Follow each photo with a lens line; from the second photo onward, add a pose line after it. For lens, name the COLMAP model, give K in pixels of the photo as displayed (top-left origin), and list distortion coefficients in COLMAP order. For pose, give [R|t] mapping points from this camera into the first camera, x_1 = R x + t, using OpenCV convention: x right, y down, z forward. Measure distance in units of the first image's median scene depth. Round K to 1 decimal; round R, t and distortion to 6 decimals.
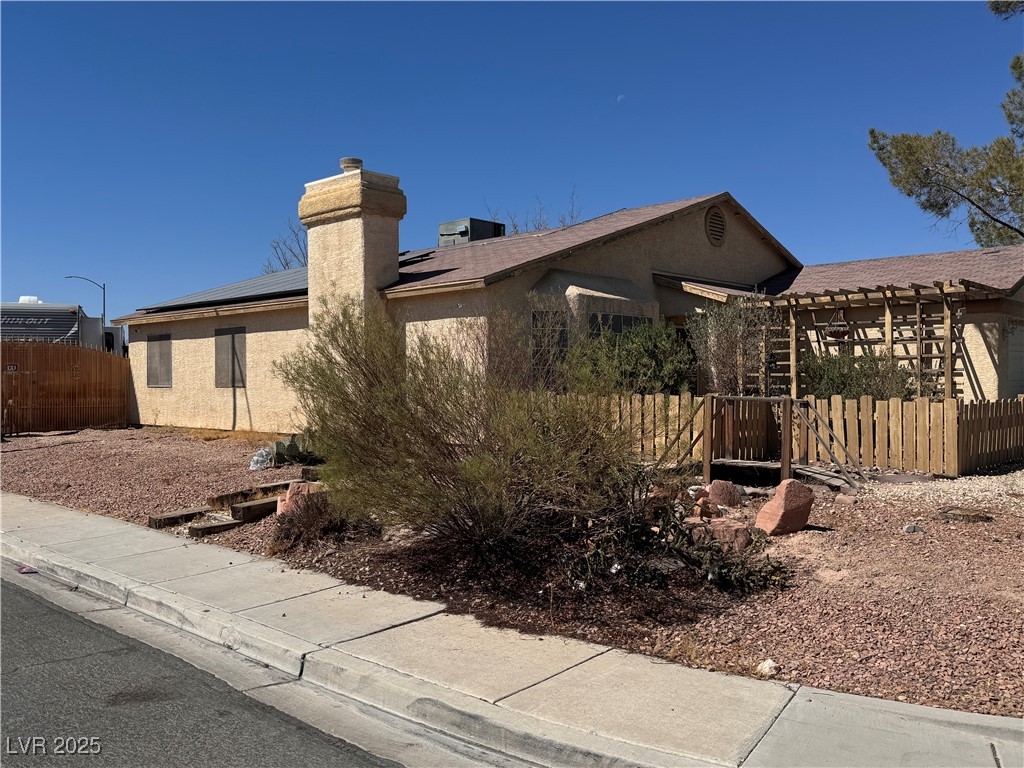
lens RADIAL K [[859.5, 0, 512.0], [0, 859.5, 384.0], [0, 0, 1]] dist [0.170108, -0.328982]
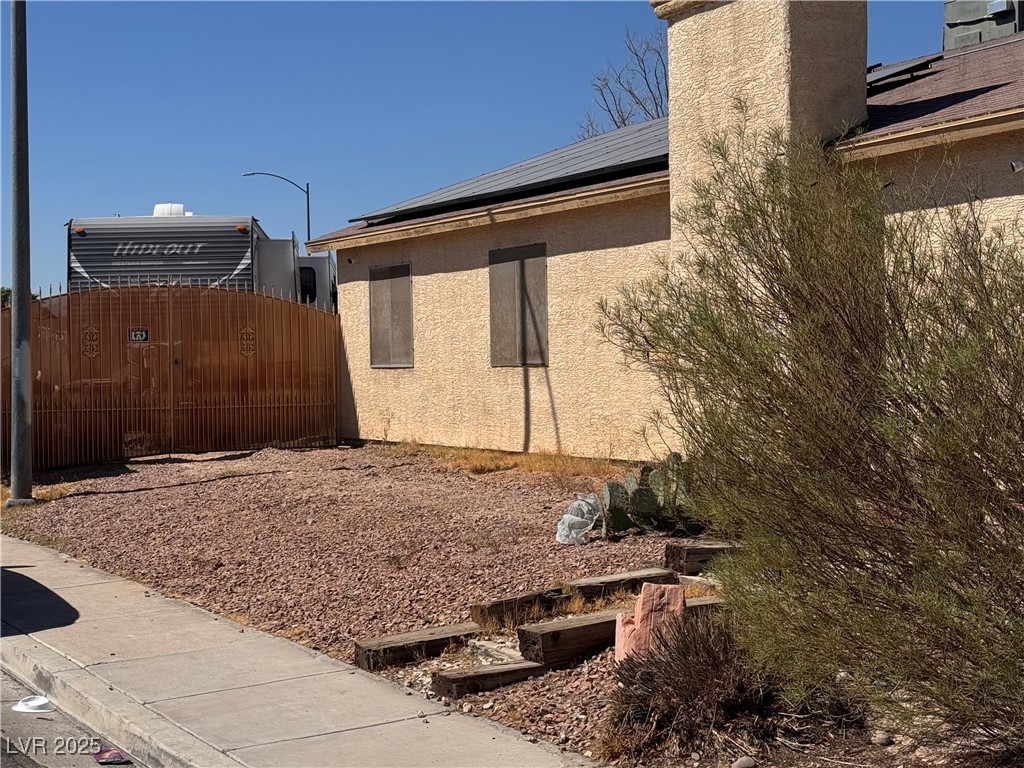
lens RADIAL K [[1683.5, 0, 512.0], [0, 1683.5, 384.0], [0, 0, 1]] dist [0.168371, -0.148423]
pose [[0.949197, -0.010045, -0.314523, -0.031058], [0.015105, 0.999793, 0.013653, 0.000856], [0.314320, -0.017710, 0.949152, 0.109694]]
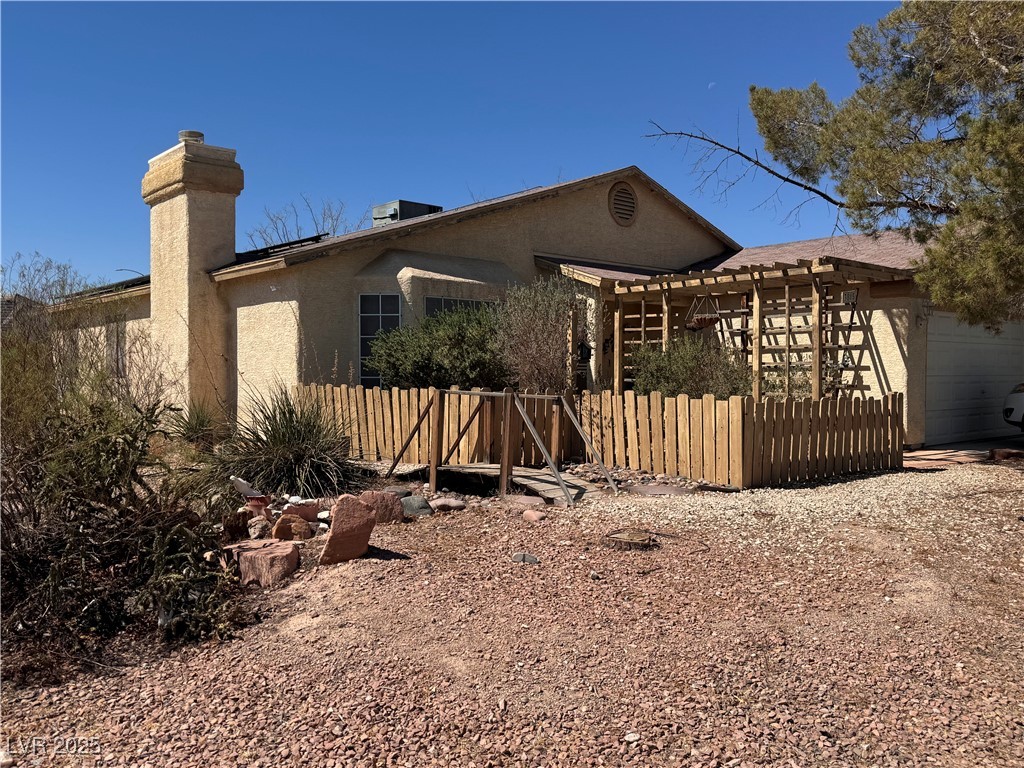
lens RADIAL K [[859.5, 0, 512.0], [0, 859.5, 384.0], [0, 0, 1]] dist [0.170108, -0.328982]
pose [[0.994843, 0.008029, -0.101110, 0.264069], [-0.007240, 0.999940, 0.008159, 0.000031], [0.101169, -0.007385, 0.994842, 0.107985]]
